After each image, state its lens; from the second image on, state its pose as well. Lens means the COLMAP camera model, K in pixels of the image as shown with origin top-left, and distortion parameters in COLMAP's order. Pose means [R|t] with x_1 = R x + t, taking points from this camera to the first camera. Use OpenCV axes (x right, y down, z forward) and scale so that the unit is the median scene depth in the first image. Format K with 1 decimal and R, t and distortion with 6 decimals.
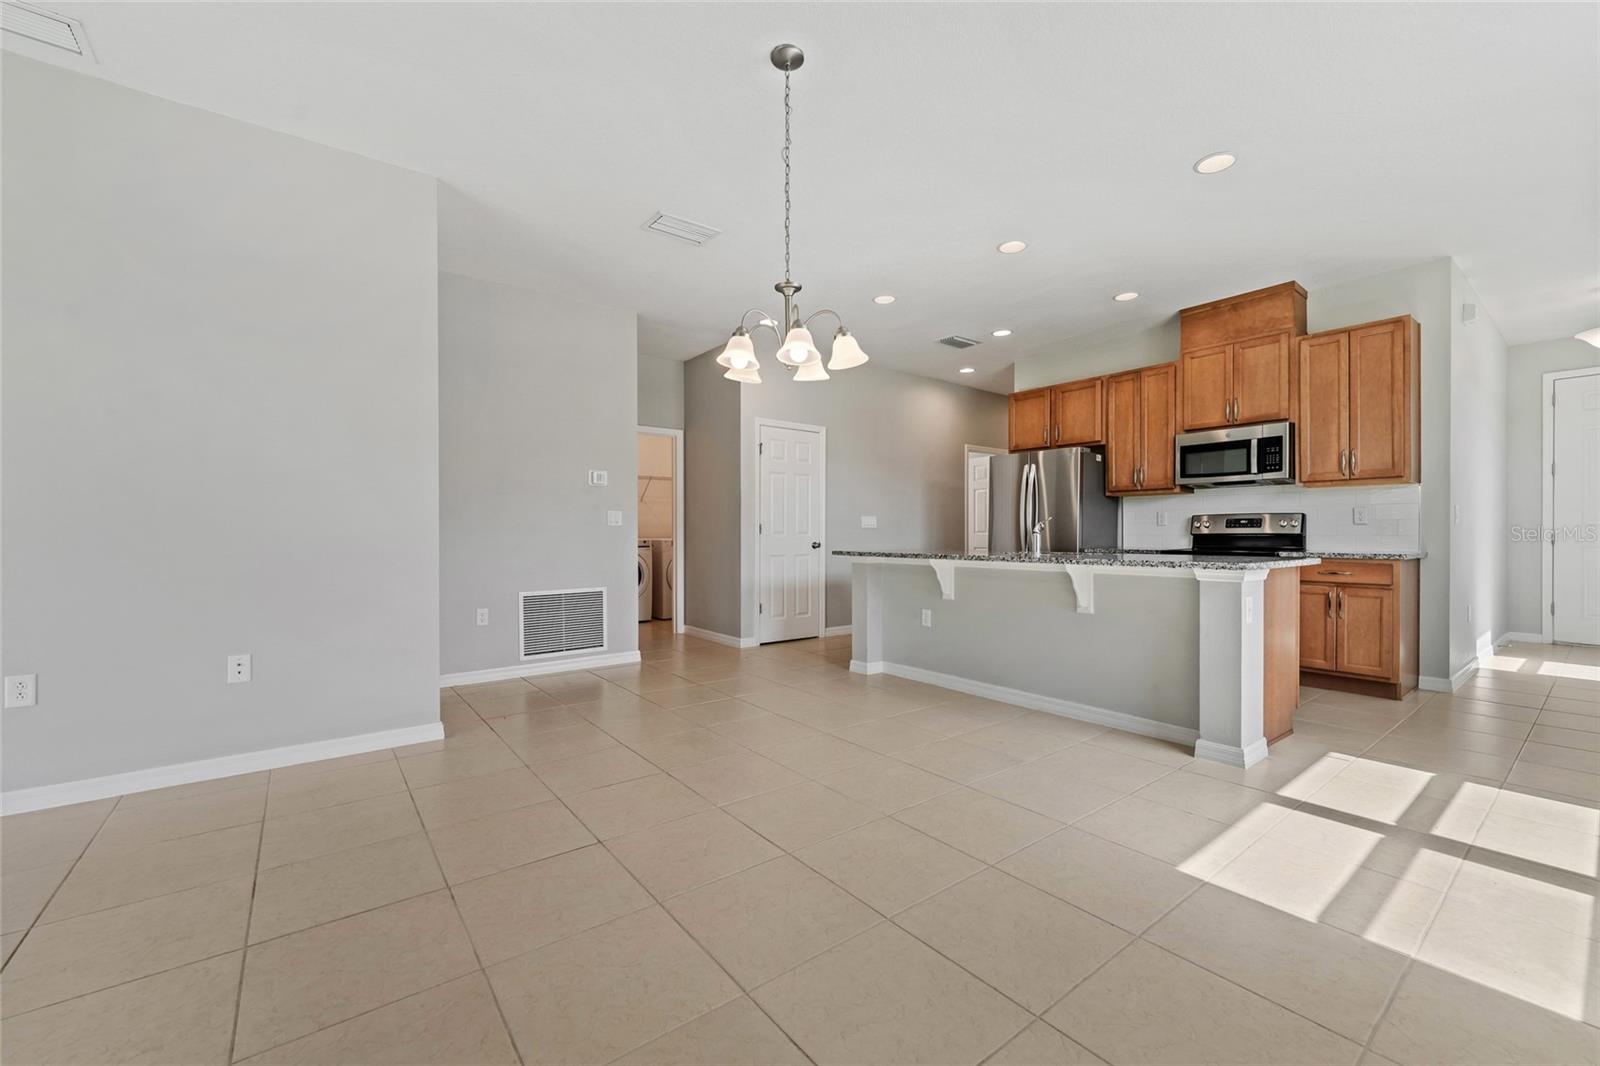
lens RADIAL K [[647.2, 0, 801.8], [0, 647.2, 537.7], [0, 0, 1]] dist [-0.002350, 0.000283]
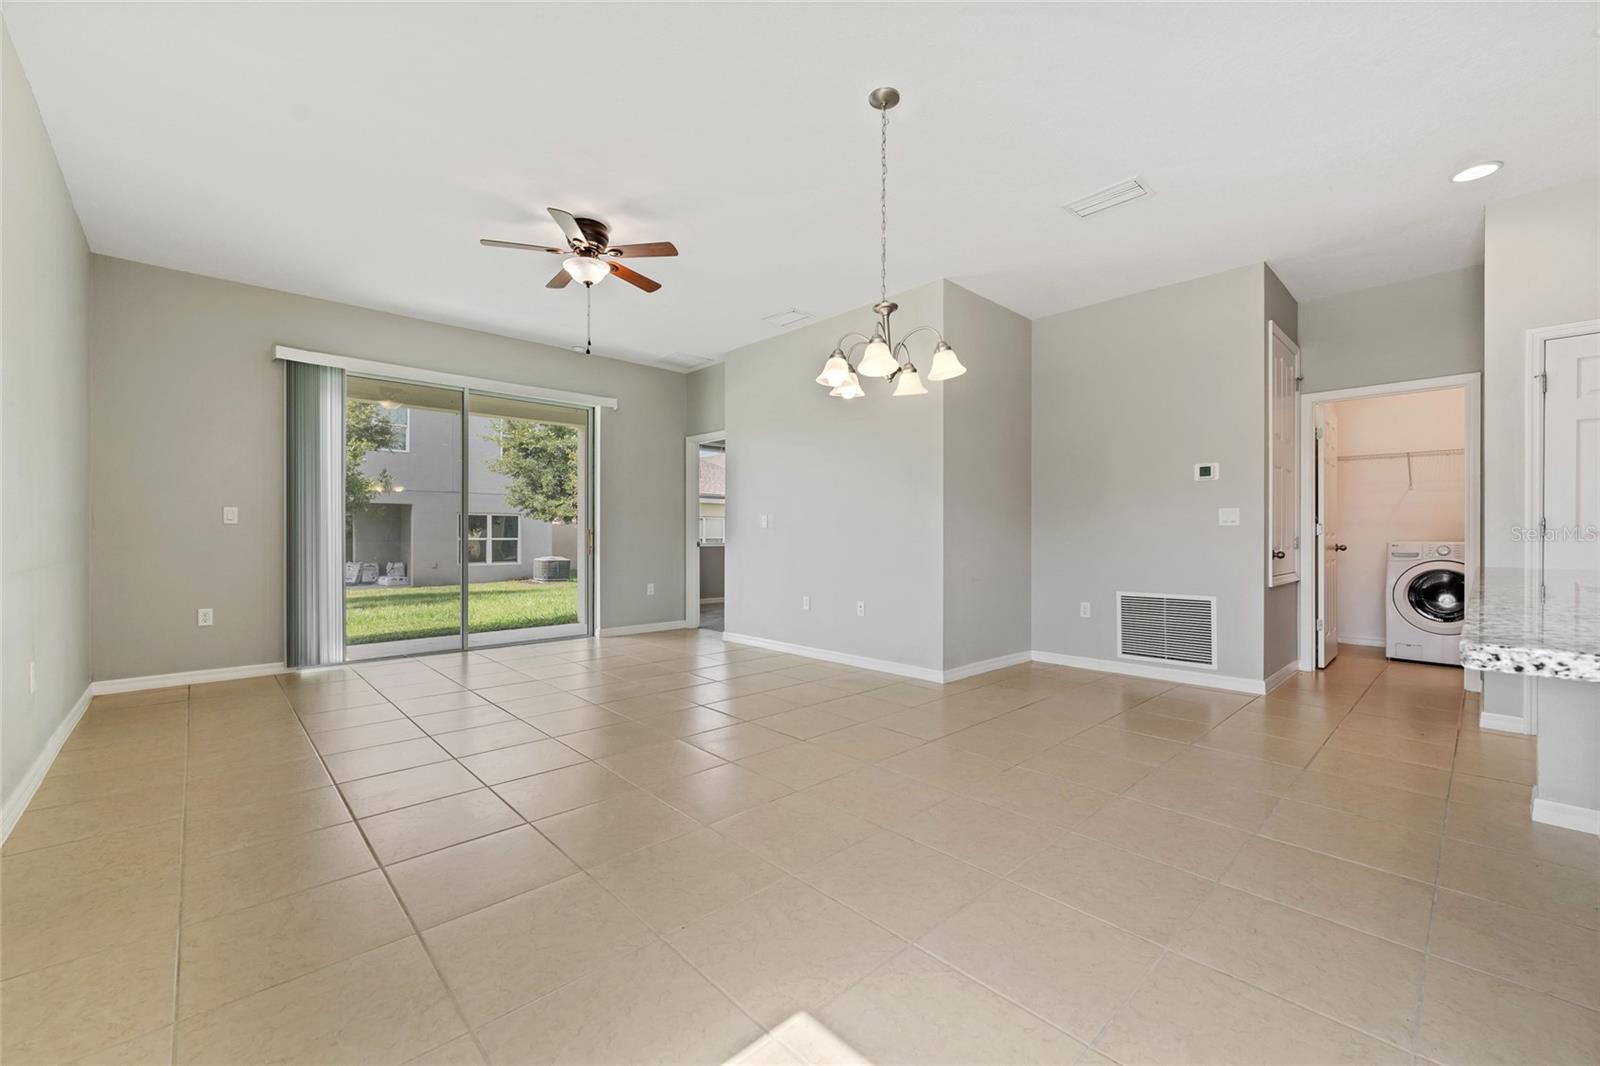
lens RADIAL K [[647.2, 0, 799.6], [0, 647.2, 534.5], [0, 0, 1]] dist [-0.002350, 0.000283]
pose [[0.085230, 0.001249, -0.996360, 0.550973], [-0.008120, 0.999967, 0.000559, -0.002957], [0.996328, 0.008043, 0.085238, 0.401203]]
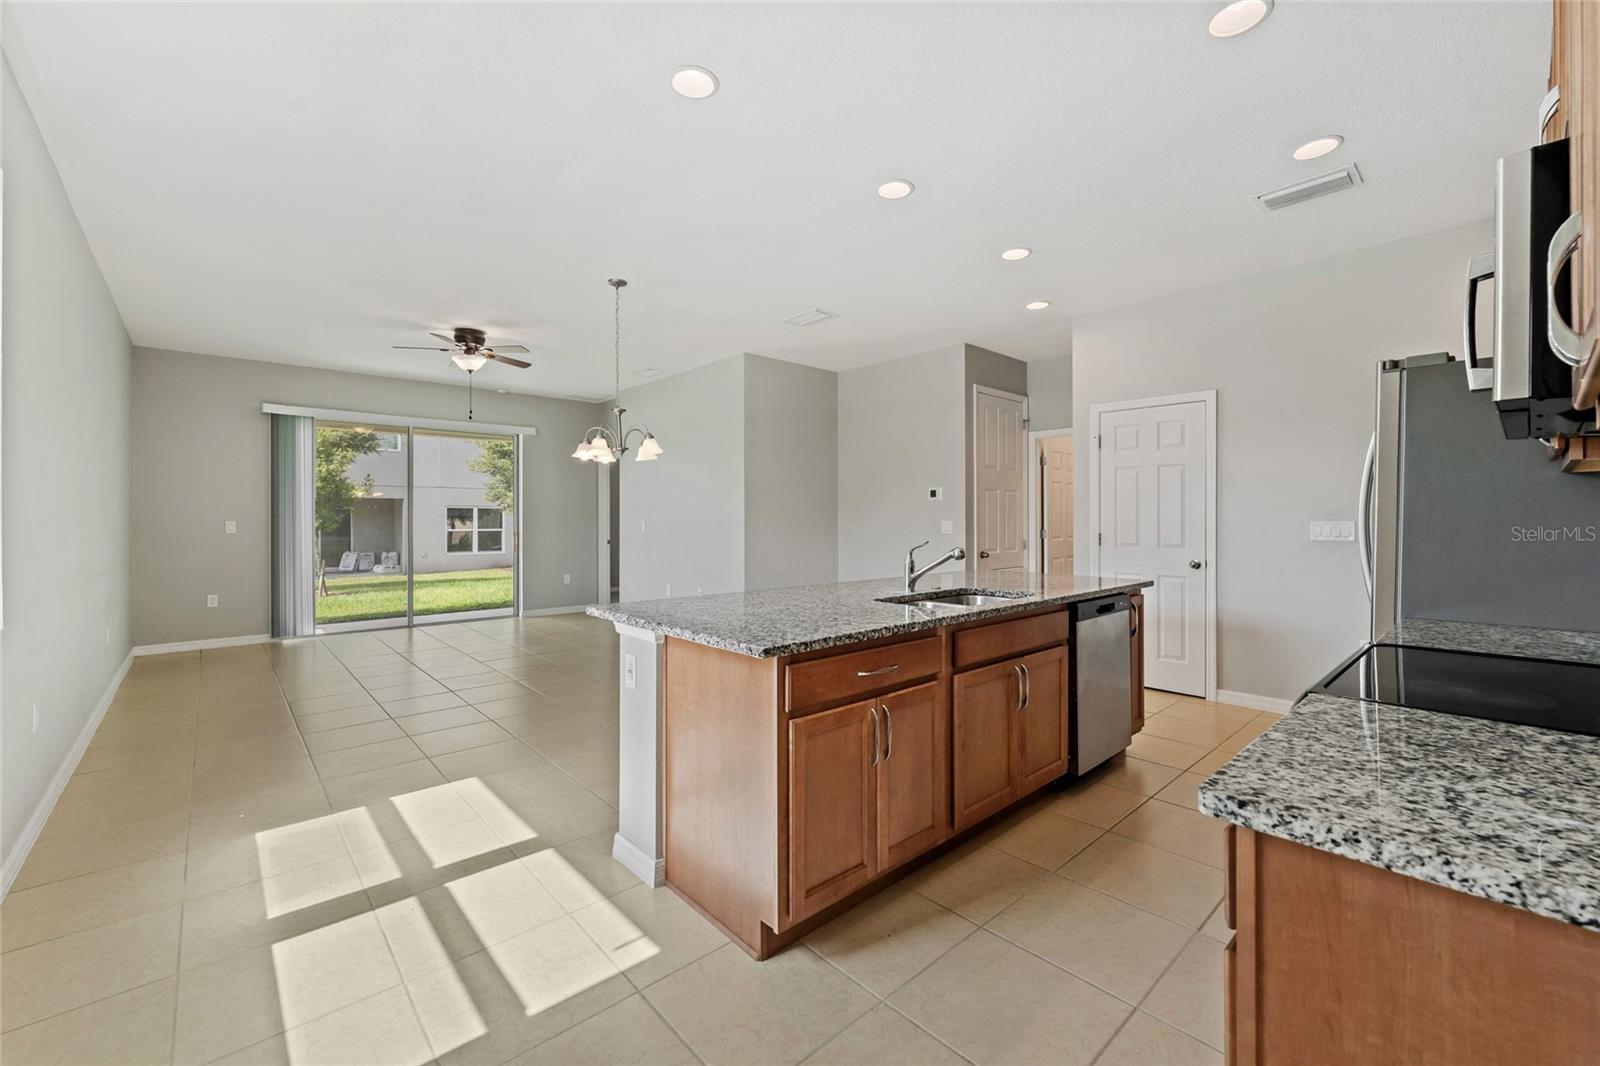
lens RADIAL K [[647.2, 0, 793.9], [0, 647.2, 519.3], [0, 0, 1]] dist [-0.002350, 0.000283]
pose [[0.068153, 0.001032, -0.997674, 0.926719], [-0.004886, 0.999988, 0.000701, -0.047753], [0.997663, 0.004827, 0.068157, 0.705853]]
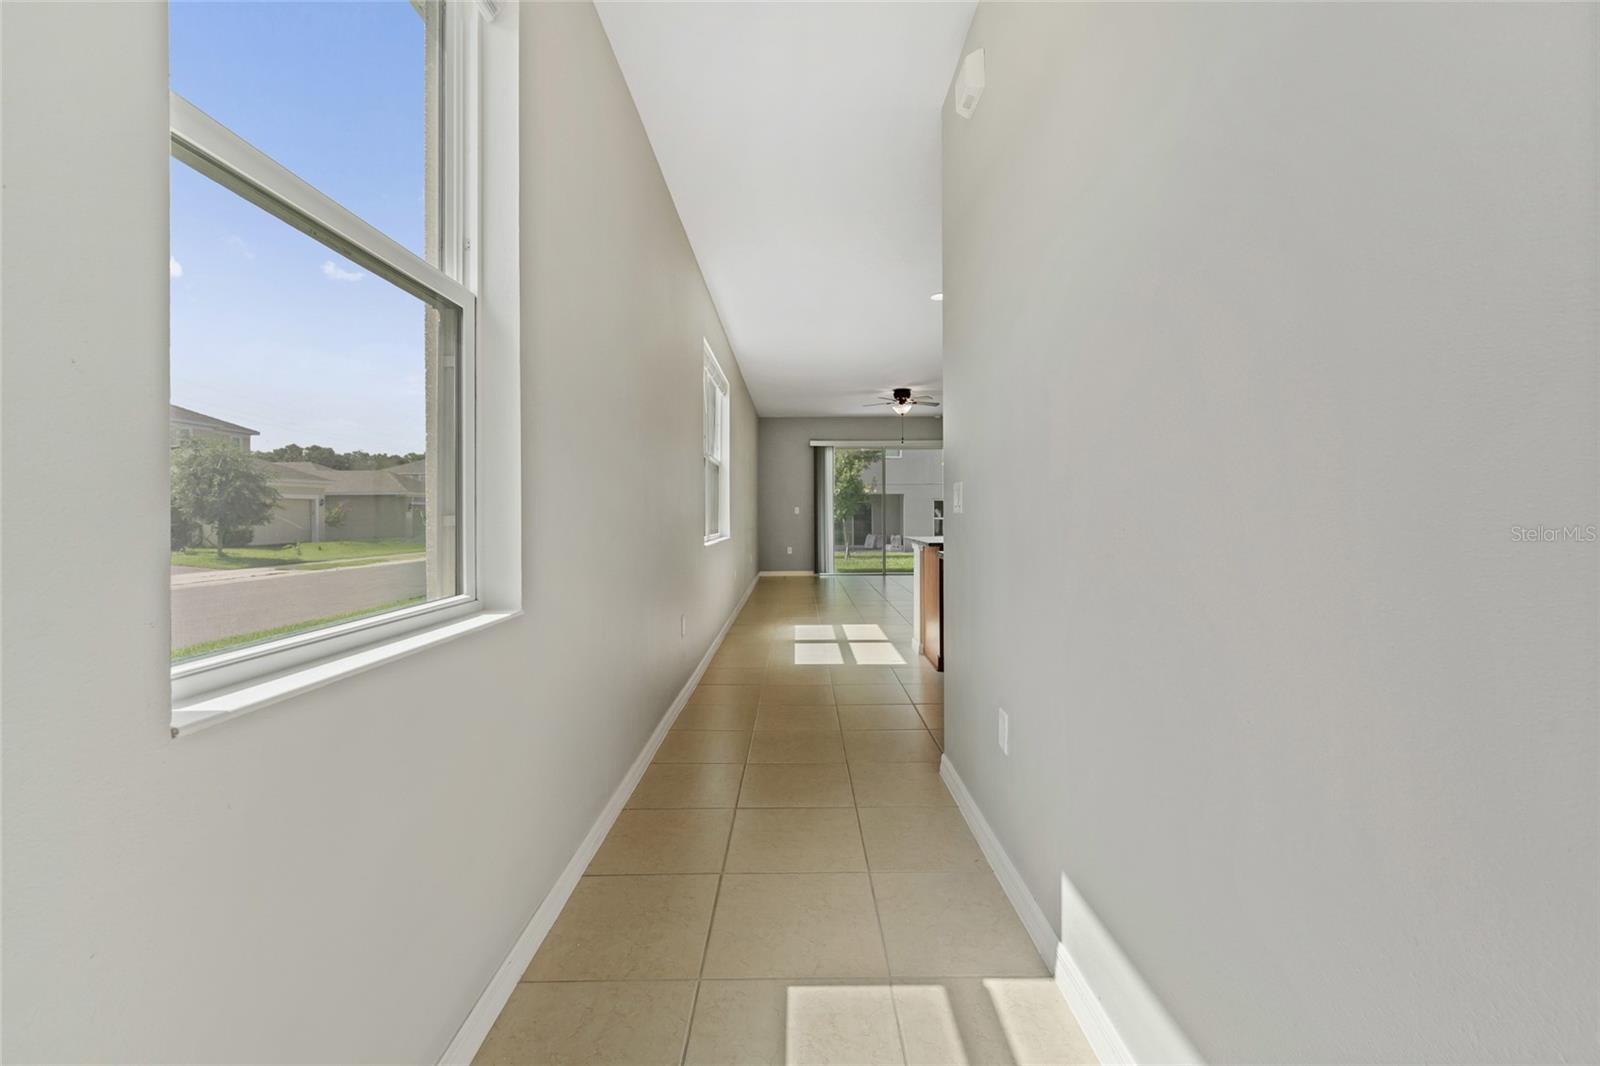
lens RADIAL K [[647.2, 0, 808.1], [0, 647.2, 520.2], [0, 0, 1]] dist [-0.002350, 0.000283]
pose [[-0.604330, 0.011036, -0.796658, 1.426549], [-0.001570, 0.999886, 0.015042, -0.024244], [0.796733, 0.010341, -0.604243, 1.139298]]
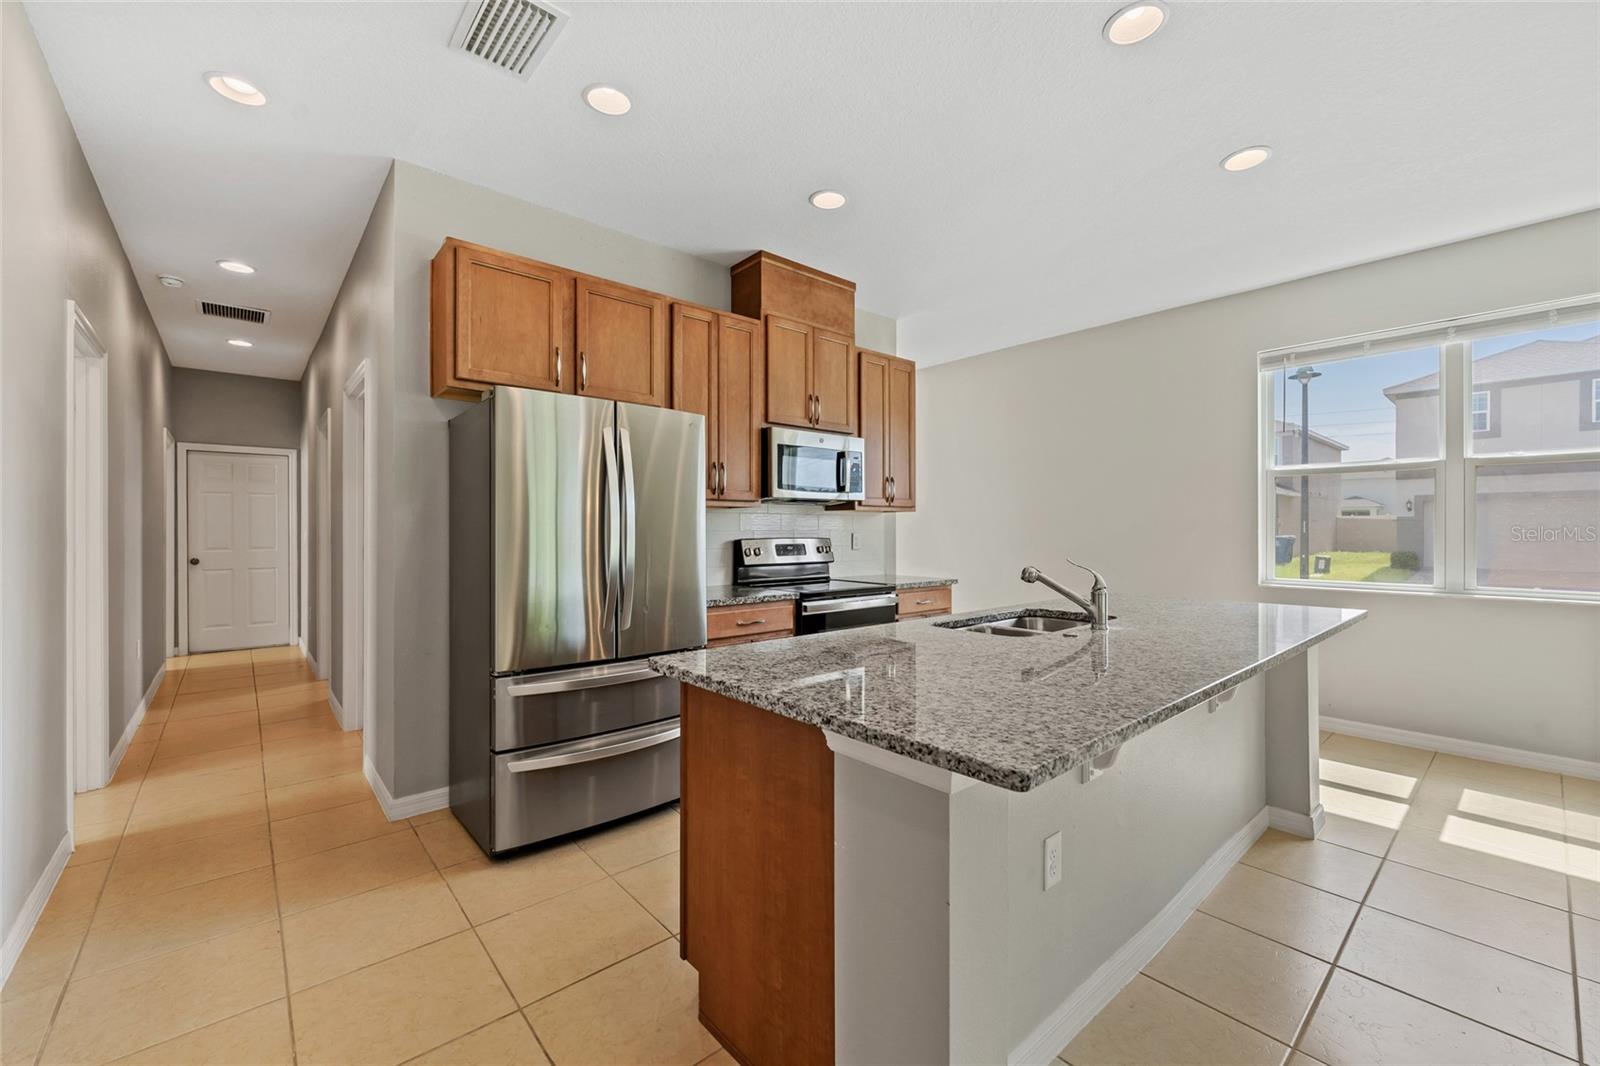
lens RADIAL K [[647.2, 0, 803.7], [0, 647.2, 540.0], [0, 0, 1]] dist [-0.002350, 0.000283]
pose [[-0.062063, -0.001944, 0.998070, -0.143499], [0.007865, 0.999966, 0.002436, -0.038966], [-0.998041, 0.008001, -0.062045, 1.099000]]
